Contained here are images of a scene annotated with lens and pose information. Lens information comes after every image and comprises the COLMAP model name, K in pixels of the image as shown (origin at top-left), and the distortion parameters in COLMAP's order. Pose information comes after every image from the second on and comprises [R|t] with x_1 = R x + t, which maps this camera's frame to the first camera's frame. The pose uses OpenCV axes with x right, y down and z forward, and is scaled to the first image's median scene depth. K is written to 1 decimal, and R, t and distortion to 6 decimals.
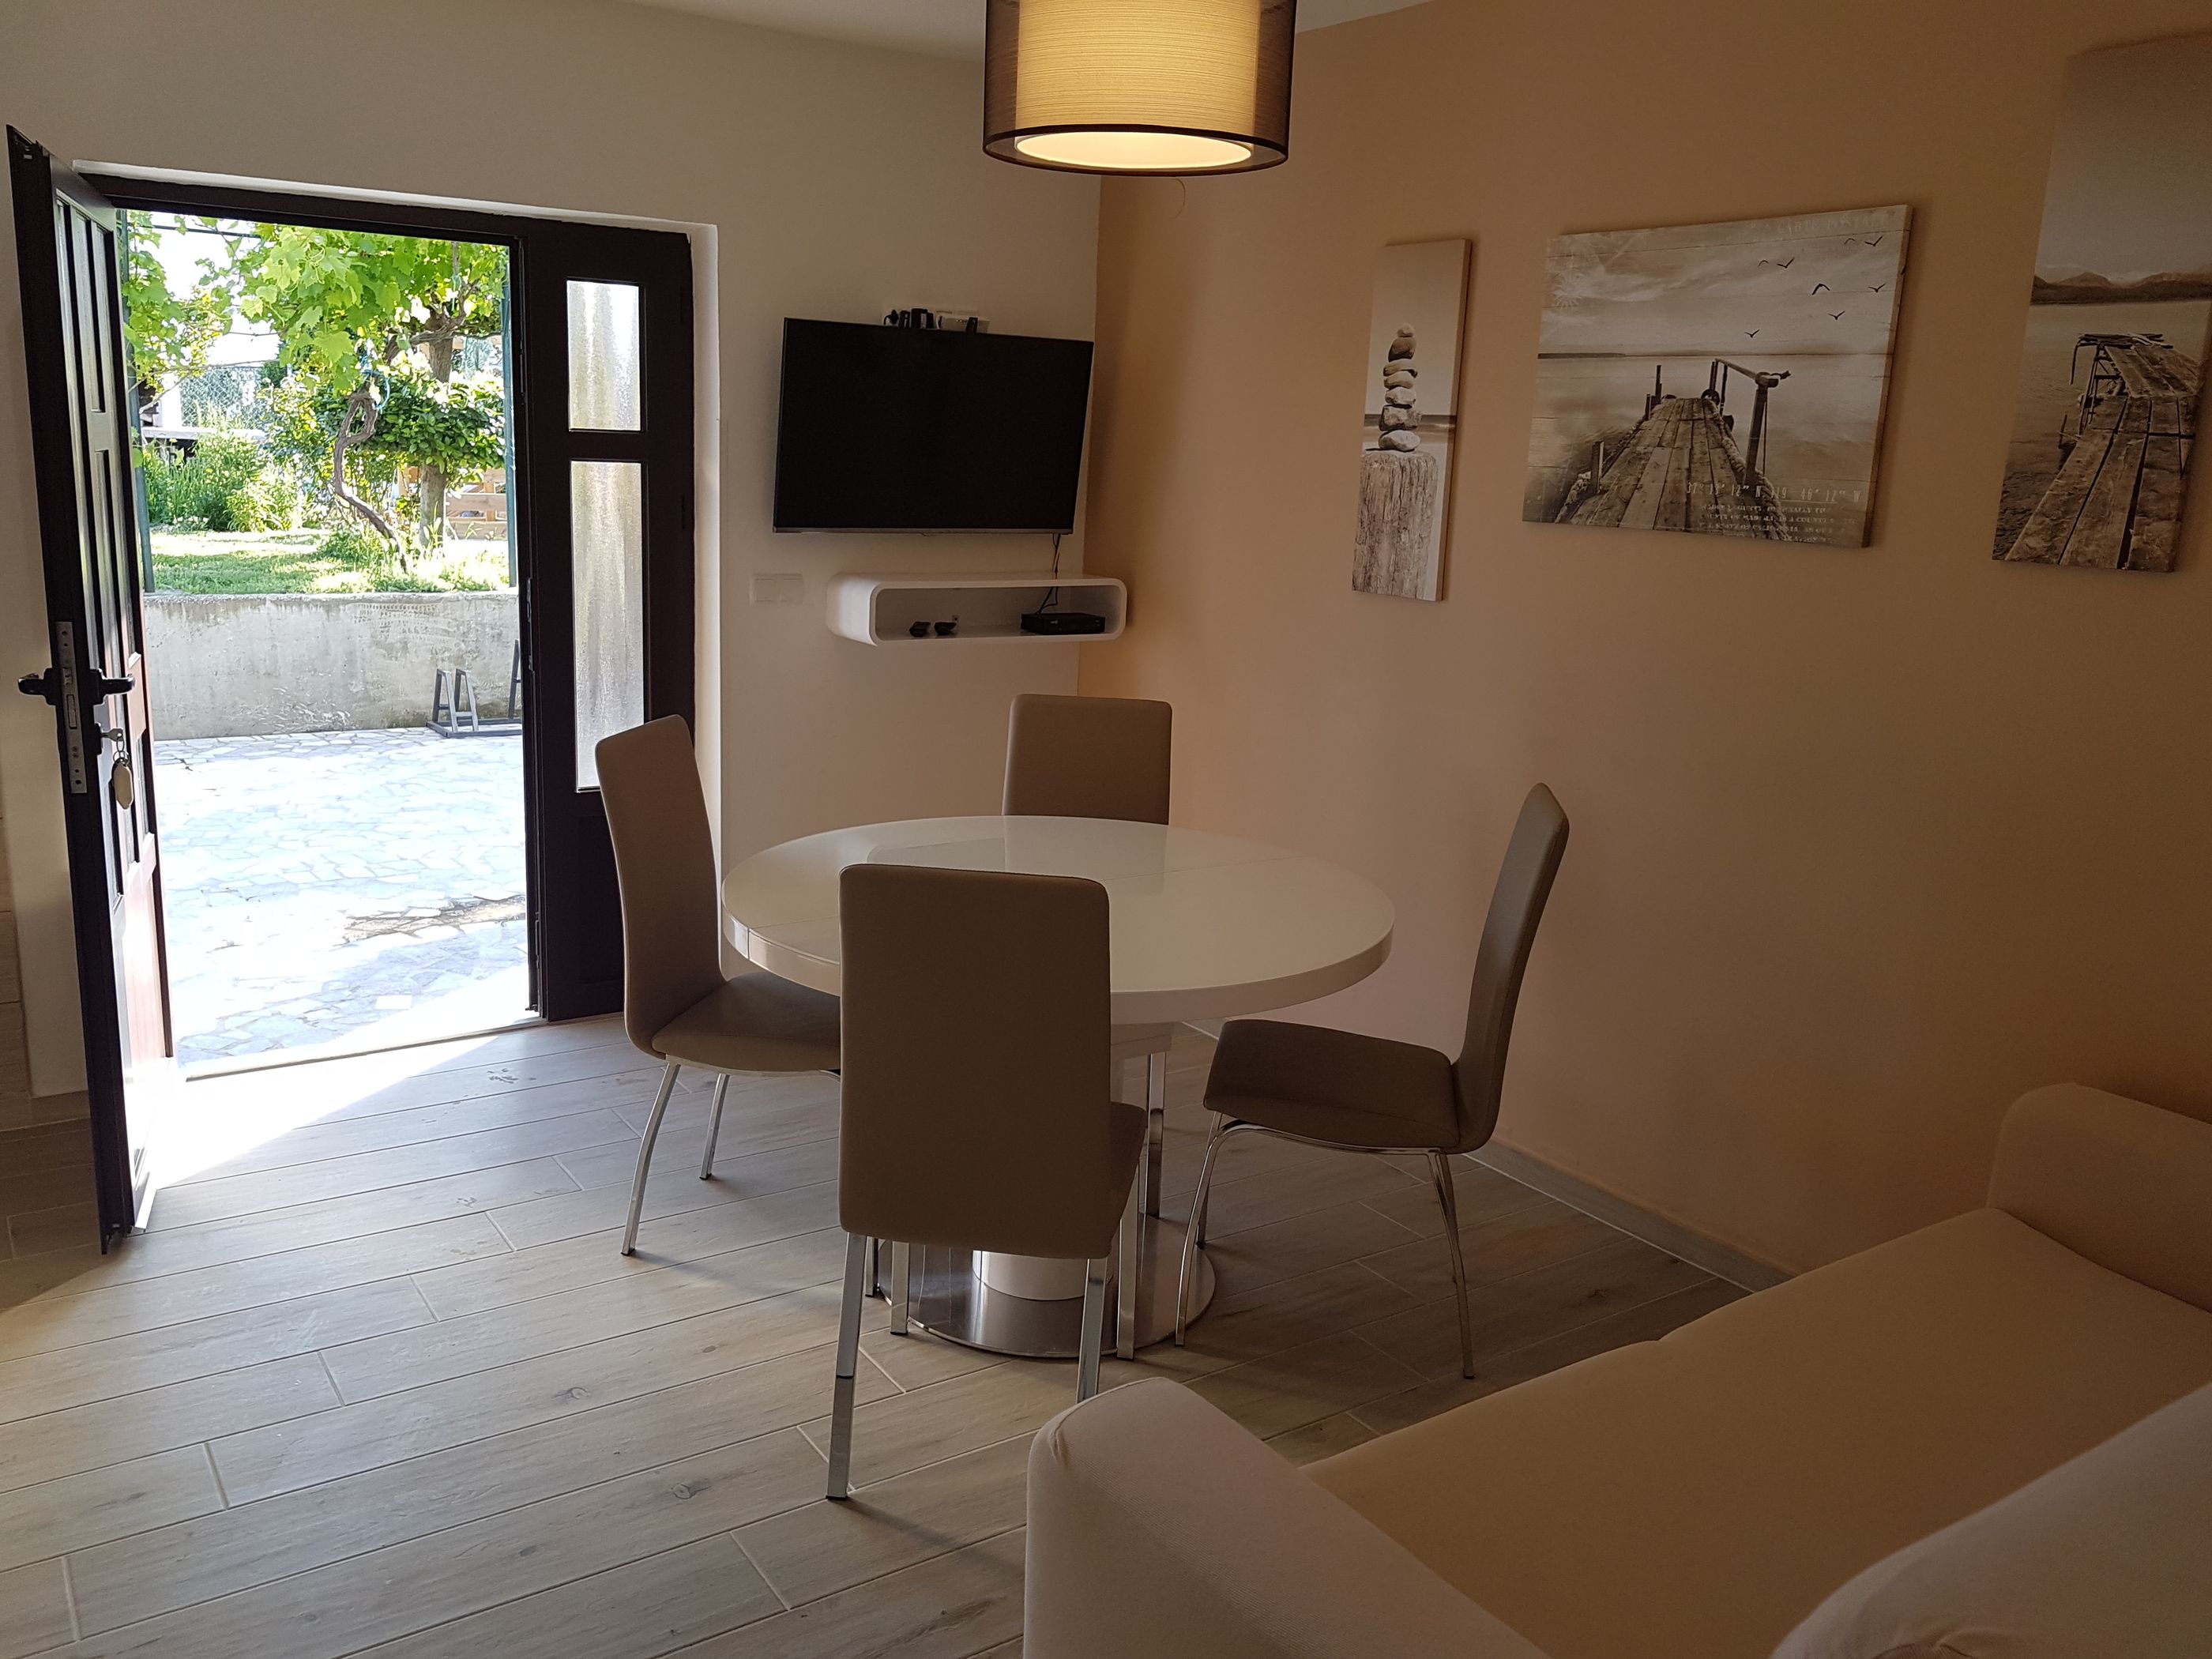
lens RADIAL K [[1761.5, 0, 1098.0], [0, 1761.5, 830.3], [0, 0, 1]] dist [-0.013637, 0.011542]
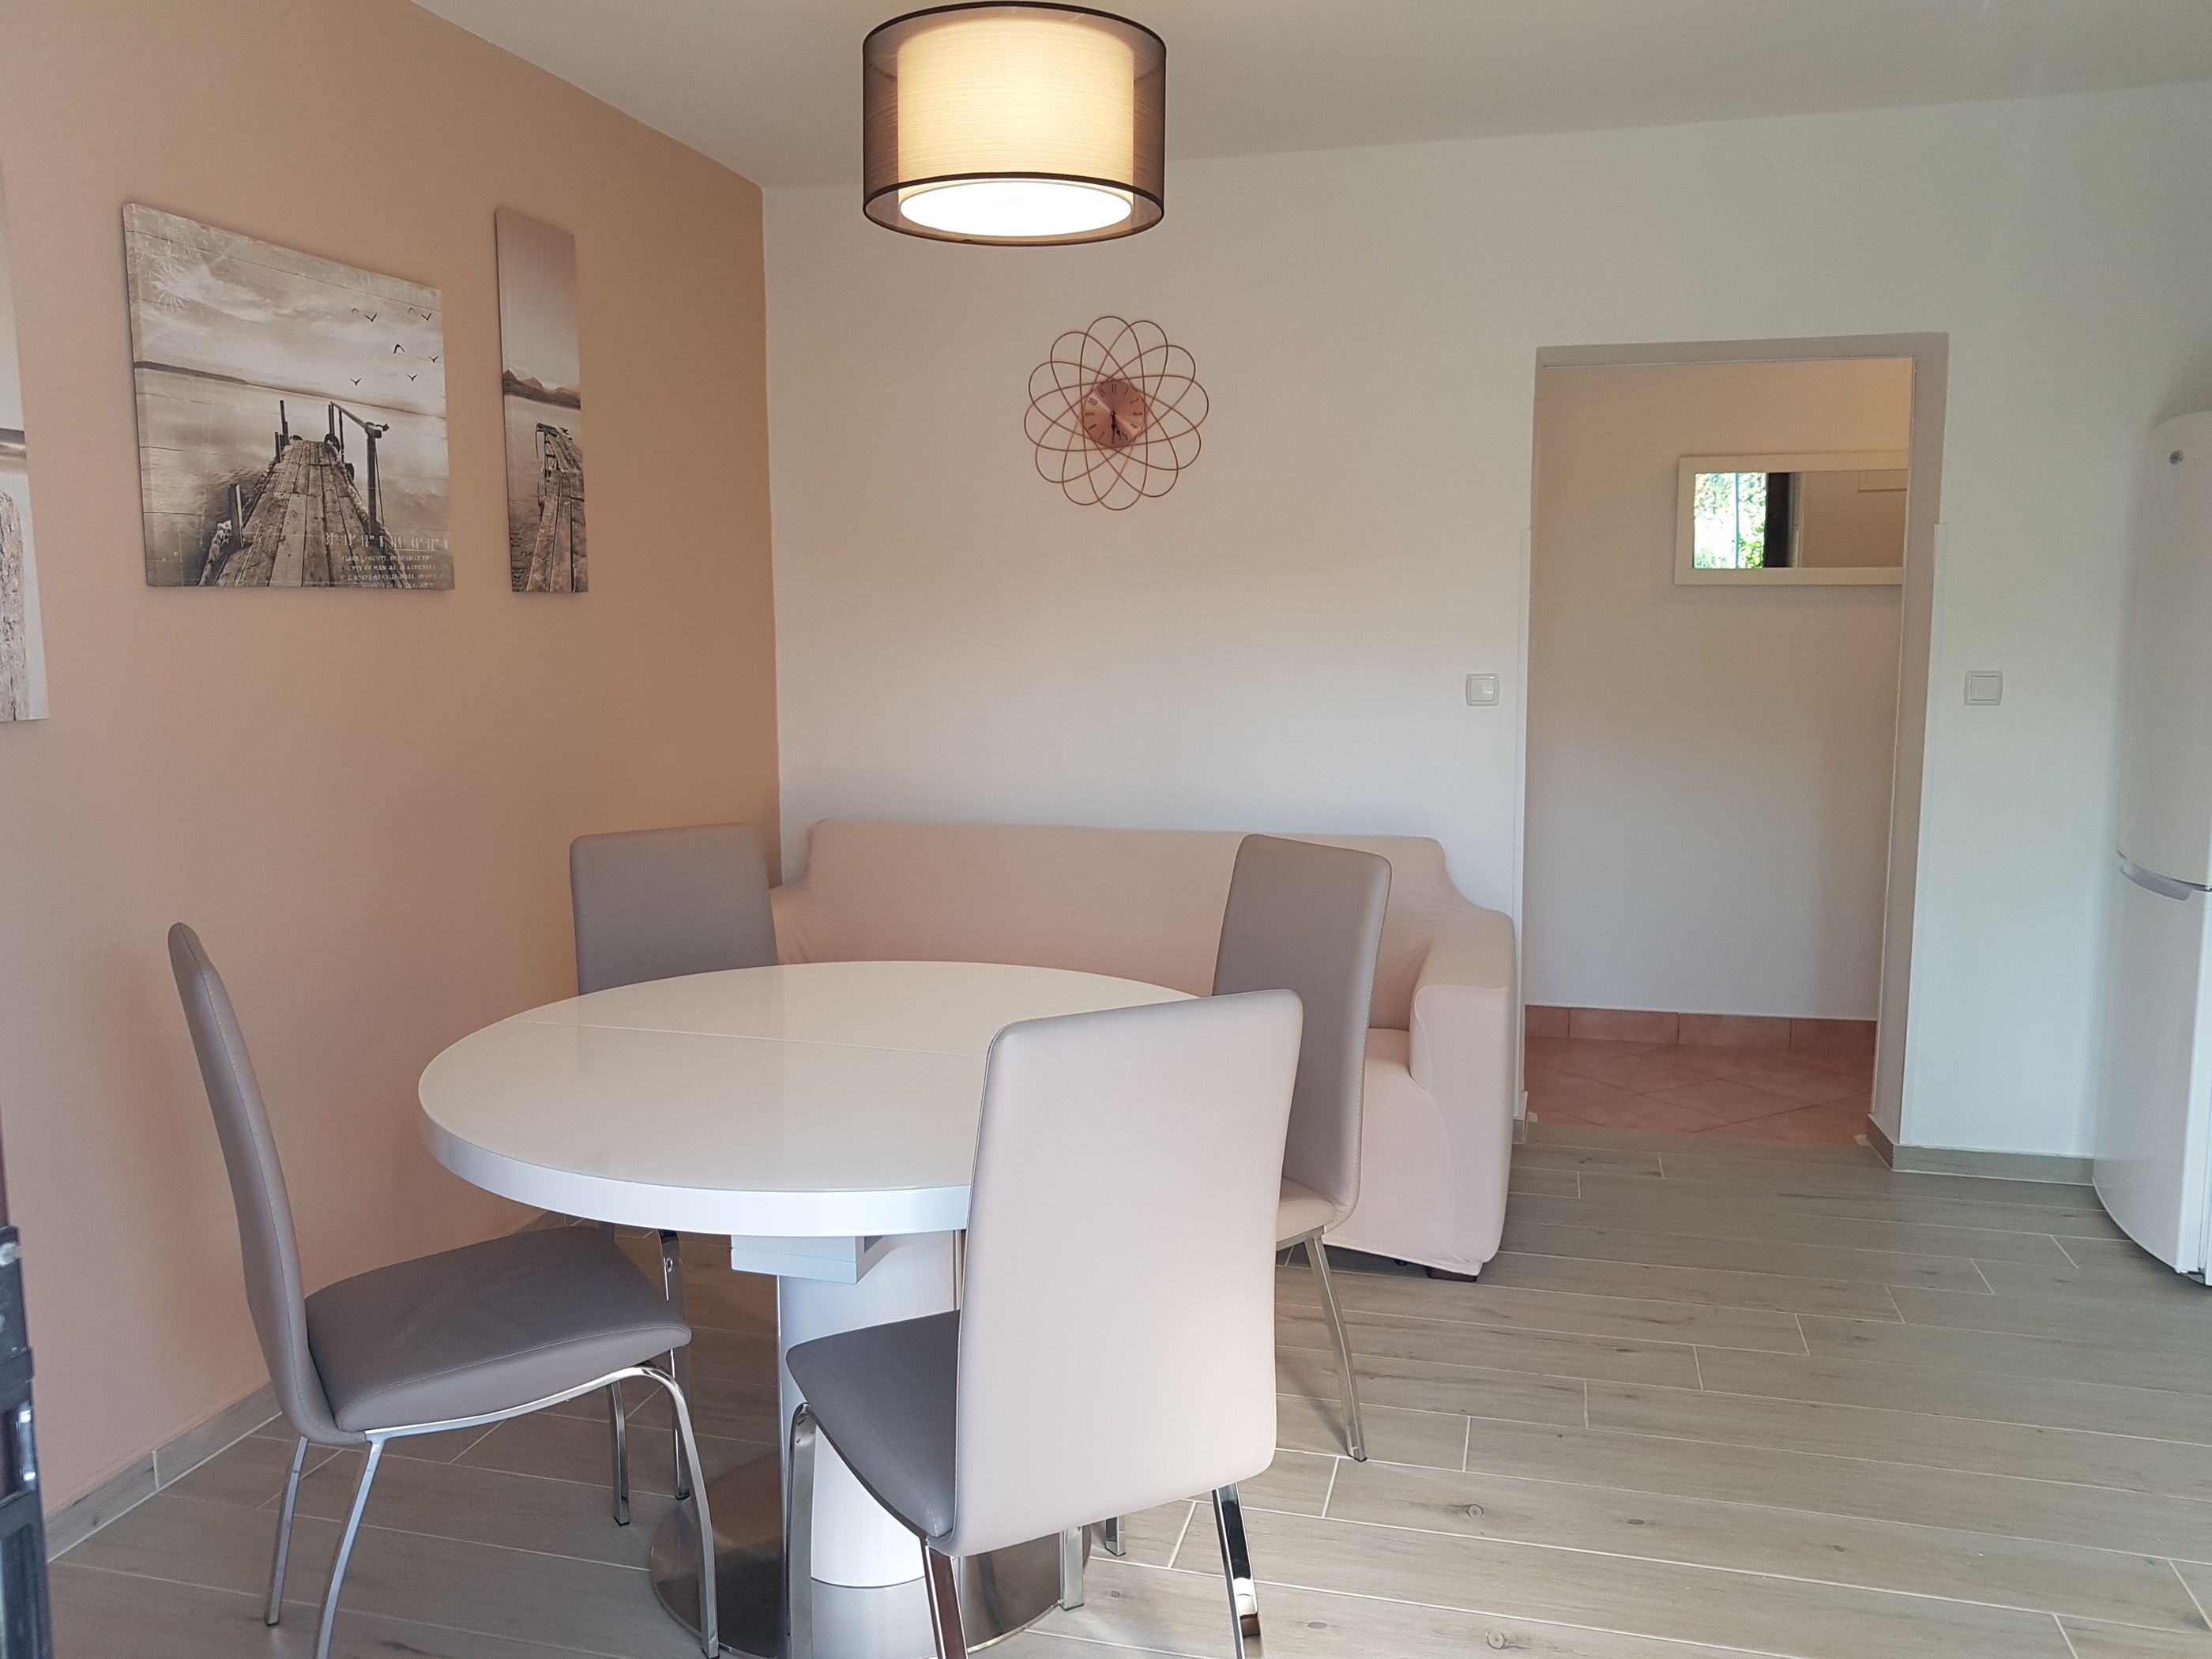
lens RADIAL K [[1761.5, 0, 1083.7], [0, 1761.5, 821.5], [0, 0, 1]] dist [-0.013637, 0.011542]
pose [[-0.651299, -0.131547, 0.747331, -0.638649], [0.140151, 0.947062, 0.288846, -0.269343], [-0.745766, 0.292865, -0.598384, 1.320648]]
